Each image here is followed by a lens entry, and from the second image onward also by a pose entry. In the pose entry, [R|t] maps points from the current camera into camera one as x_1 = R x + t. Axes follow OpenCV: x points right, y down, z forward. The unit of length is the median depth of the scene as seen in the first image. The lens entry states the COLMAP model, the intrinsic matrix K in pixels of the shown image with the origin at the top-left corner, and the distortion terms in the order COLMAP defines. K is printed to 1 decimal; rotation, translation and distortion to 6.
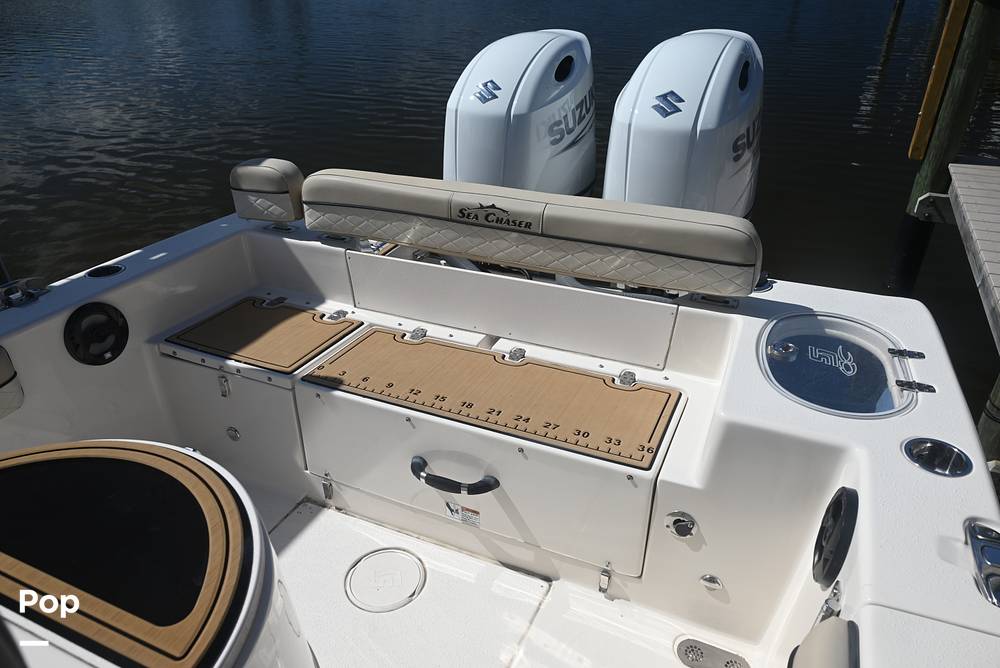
lens RADIAL K [[686.4, 0, 501.6], [0, 686.4, 349.8], [0, 0, 1]] dist [-0.008029, -0.002433]
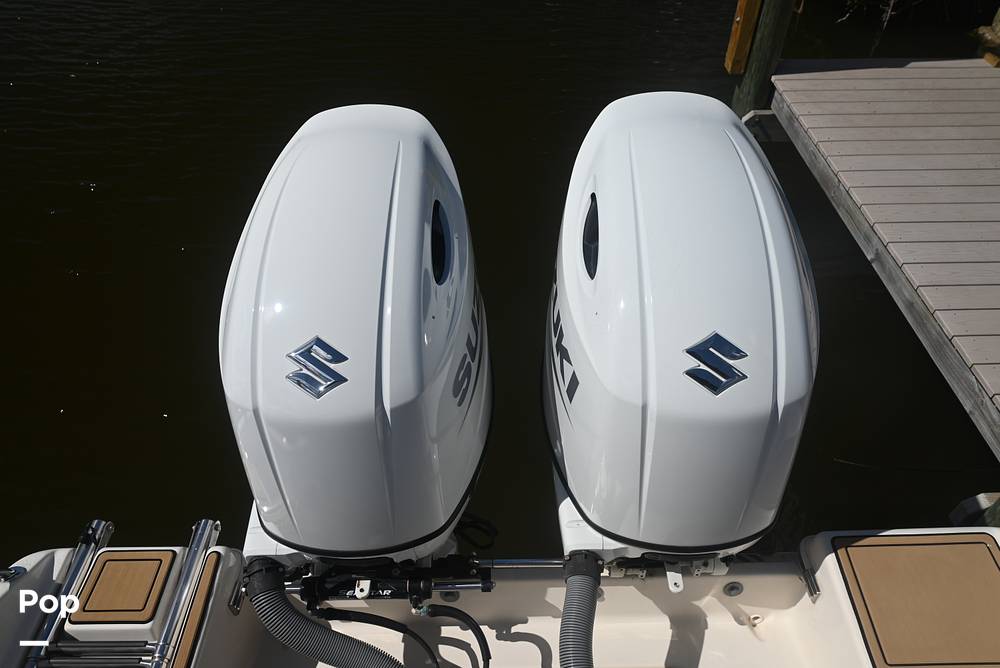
lens RADIAL K [[686.4, 0, 501.6], [0, 686.4, 349.8], [0, 0, 1]] dist [-0.008029, -0.002433]
pose [[0.908146, -0.289239, 0.302673, -0.041984], [0.216703, 0.943345, 0.251276, -0.455437], [-0.358204, -0.162605, 0.919375, 0.510944]]
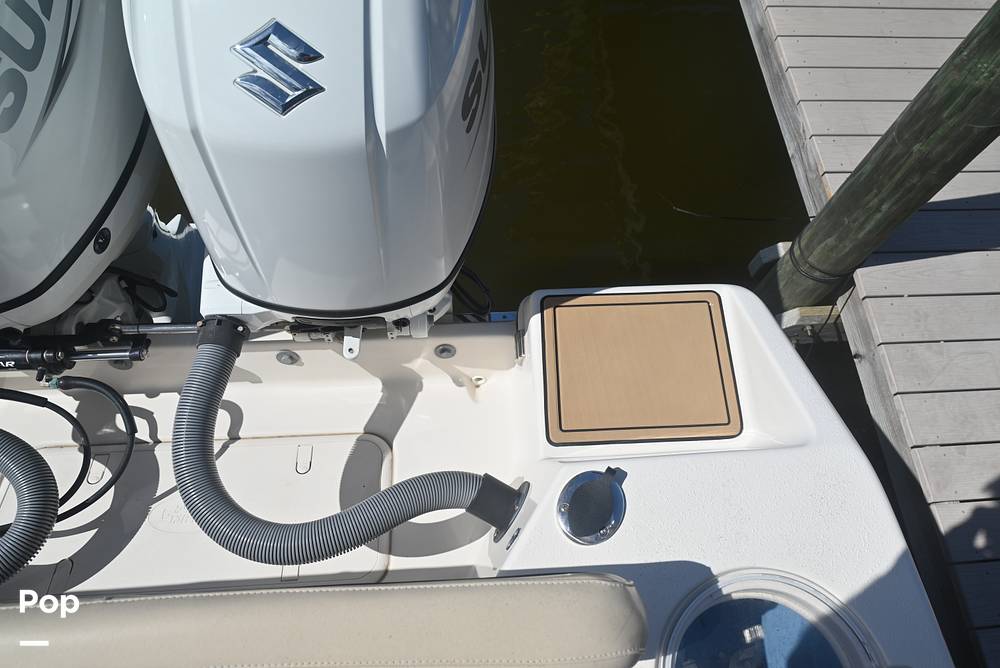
lens RADIAL K [[686.4, 0, 501.6], [0, 686.4, 349.8], [0, 0, 1]] dist [-0.008029, -0.002433]
pose [[0.877811, -0.392386, 0.274738, 0.162133], [0.168778, 0.790139, 0.589232, -0.373859], [-0.448288, -0.470865, 0.759819, 0.522660]]
